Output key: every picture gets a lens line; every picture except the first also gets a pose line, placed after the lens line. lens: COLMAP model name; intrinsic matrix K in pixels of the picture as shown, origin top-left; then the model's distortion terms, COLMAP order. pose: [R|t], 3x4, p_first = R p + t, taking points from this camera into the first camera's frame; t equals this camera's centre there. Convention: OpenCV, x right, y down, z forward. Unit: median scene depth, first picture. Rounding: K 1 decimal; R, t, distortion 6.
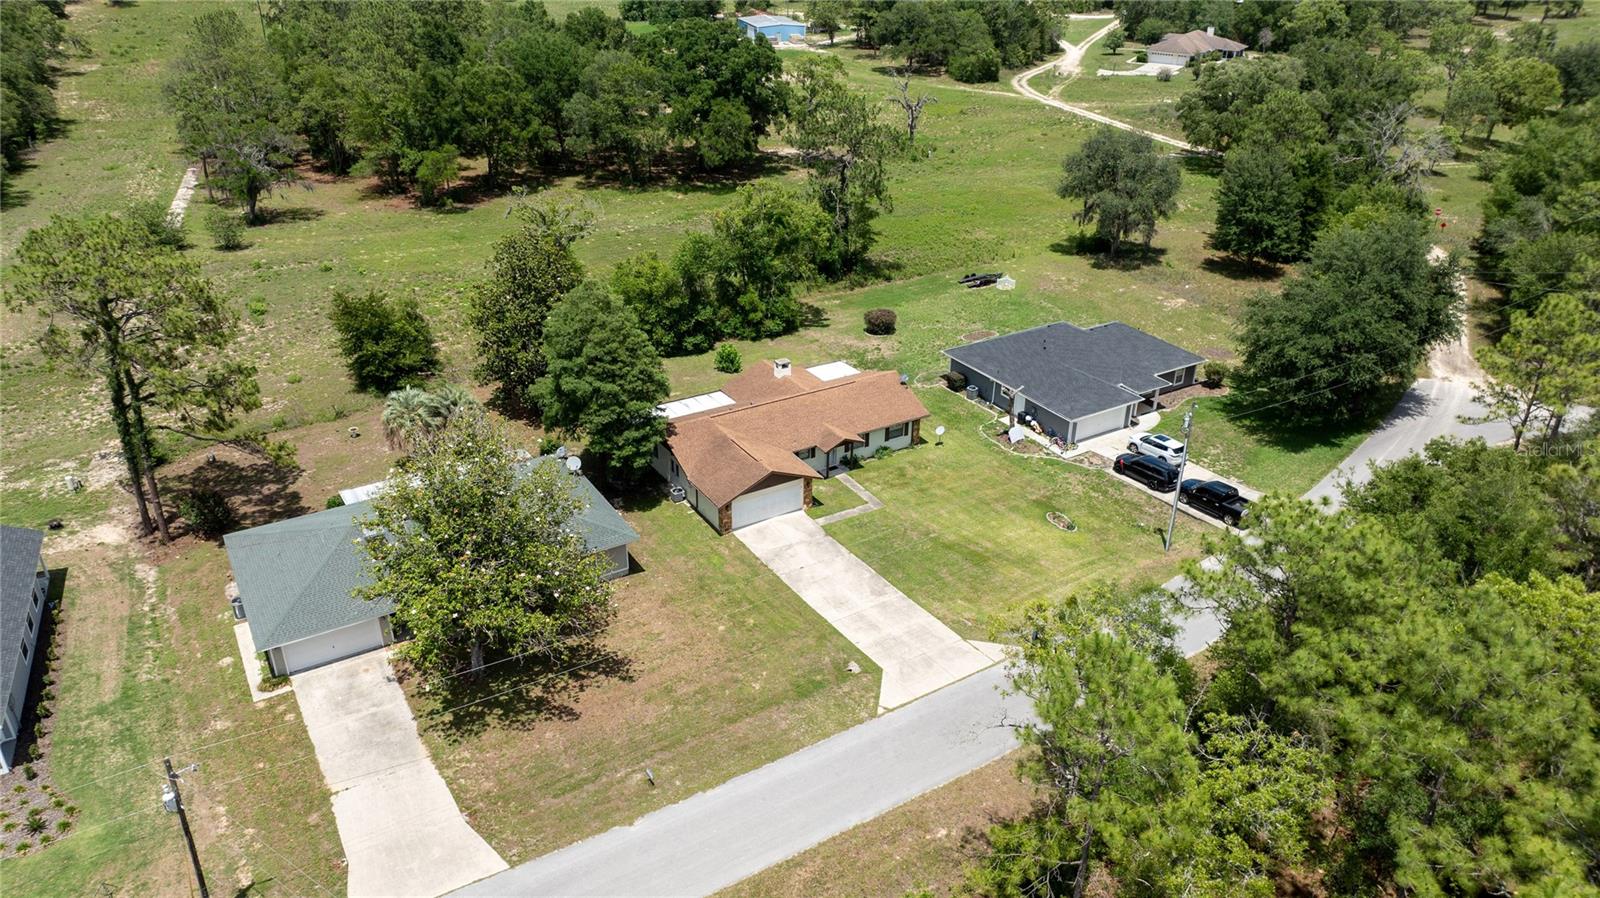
lens RADIAL K [[1091.1, 0, 800.0], [0, 1091.1, 449.0], [0, 0, 1]] dist [0.001025, -0.038469]
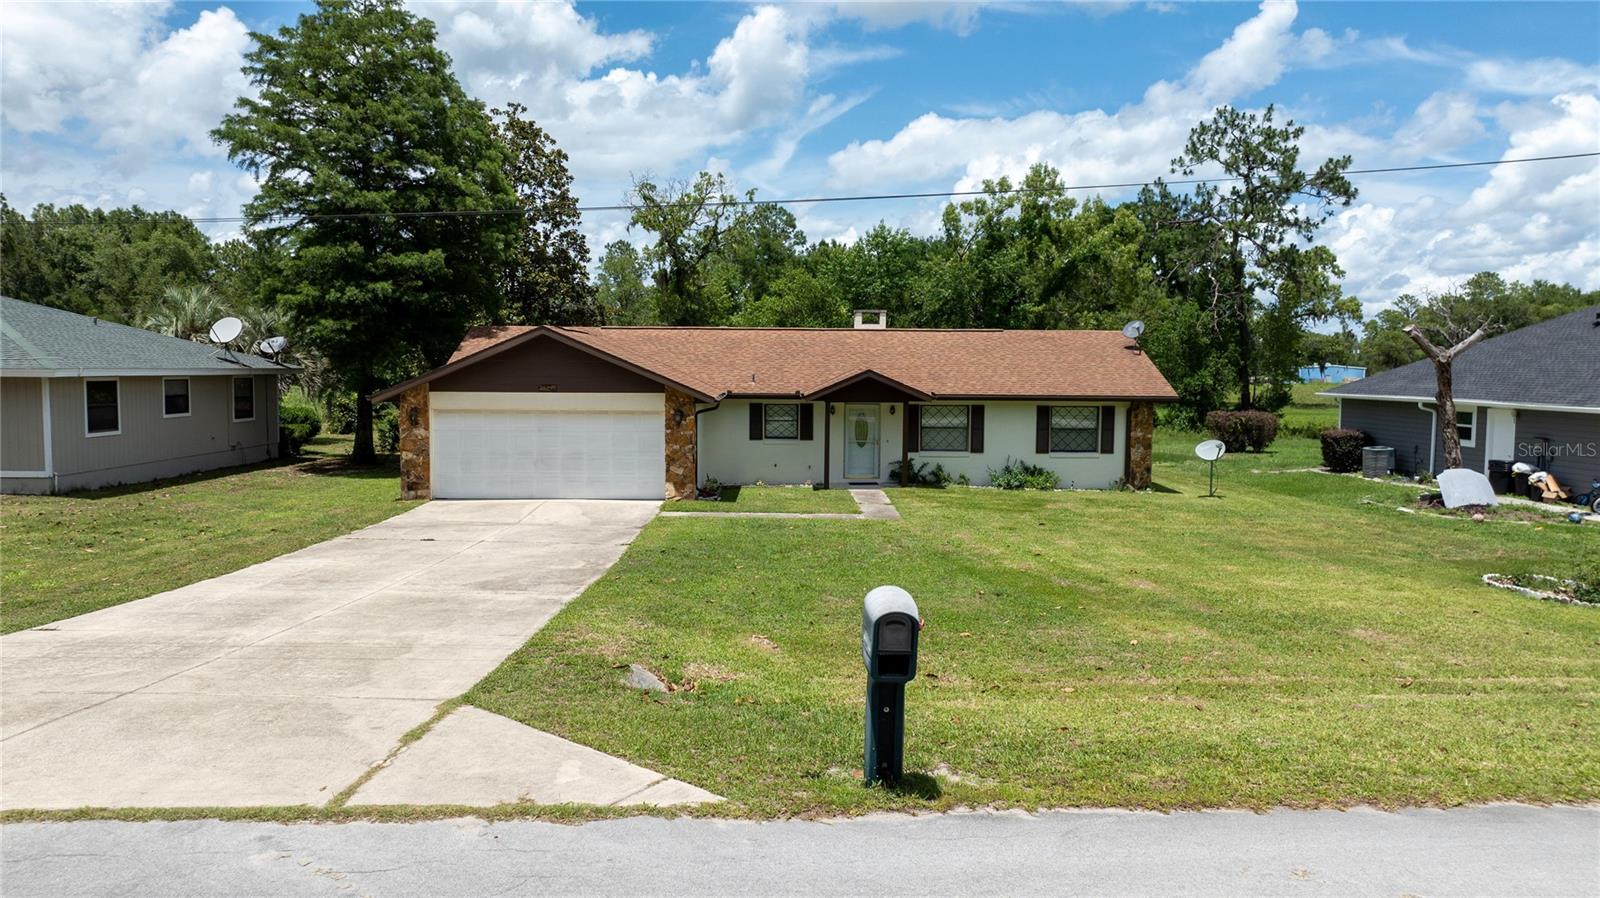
lens RADIAL K [[1091.1, 0, 800.0], [0, 1091.1, 449.0], [0, 0, 1]] dist [0.001025, -0.038469]
pose [[0.871726, 0.029057, -0.489132, 0.192078], [-0.228362, 0.907293, -0.353086, 0.143308], [0.433526, 0.419493, 0.797547, 0.678600]]
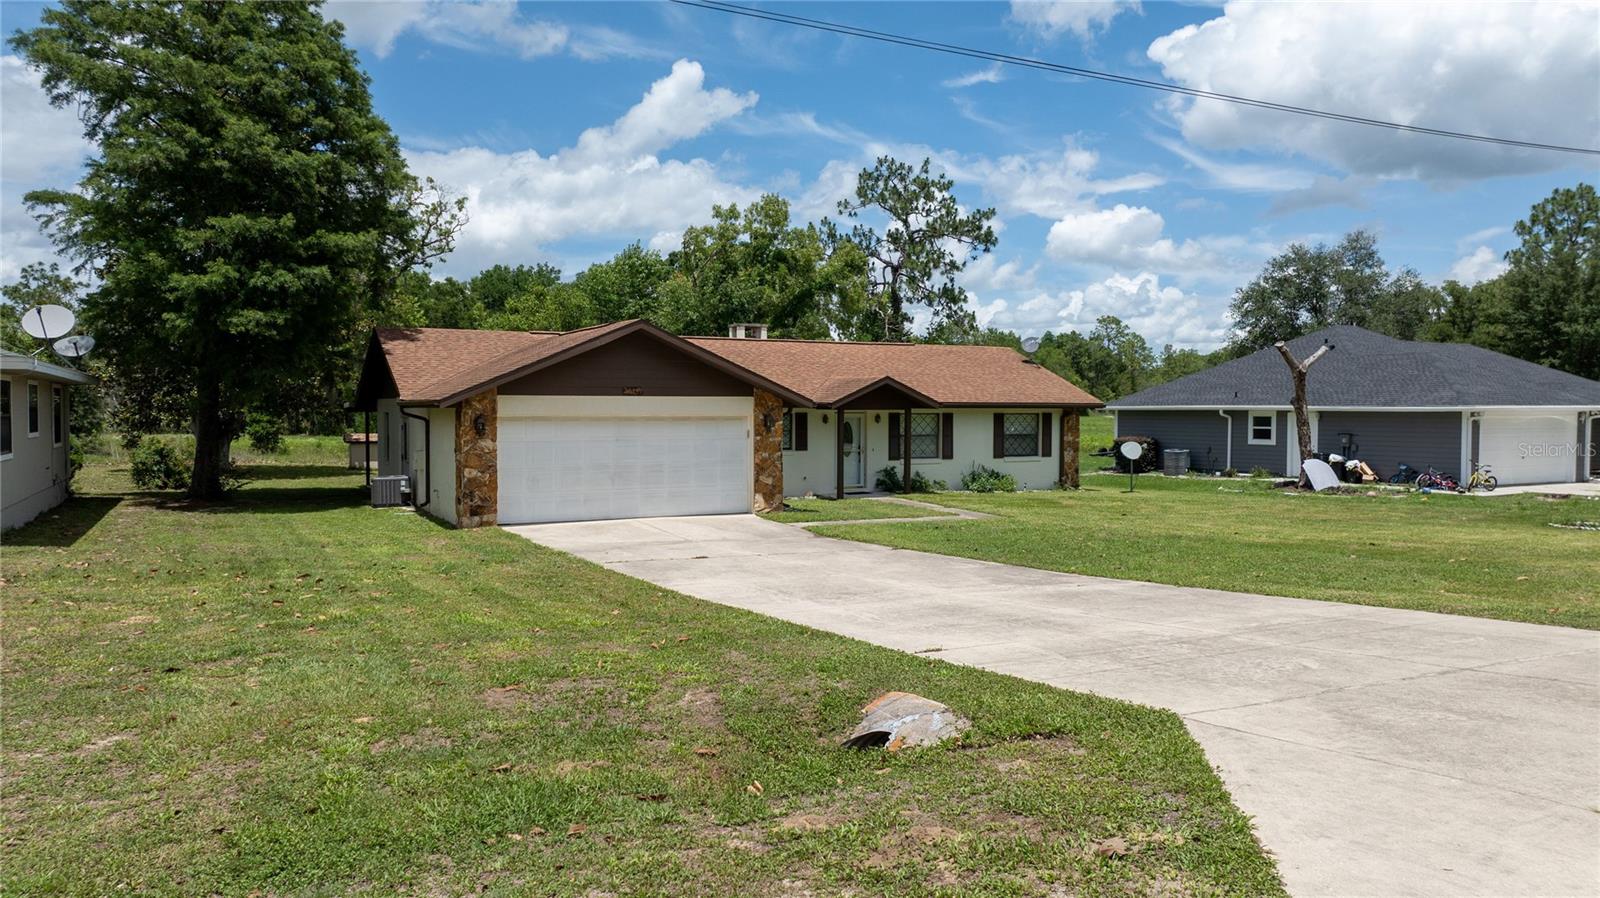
lens RADIAL K [[1091.1, 0, 800.0], [0, 1091.1, 449.0], [0, 0, 1]] dist [0.001025, -0.038469]
pose [[0.997882, -0.010398, -0.064206, 0.033780], [-0.019006, 0.897436, -0.440735, 0.166791], [0.062204, 0.441022, 0.895338, 0.652784]]
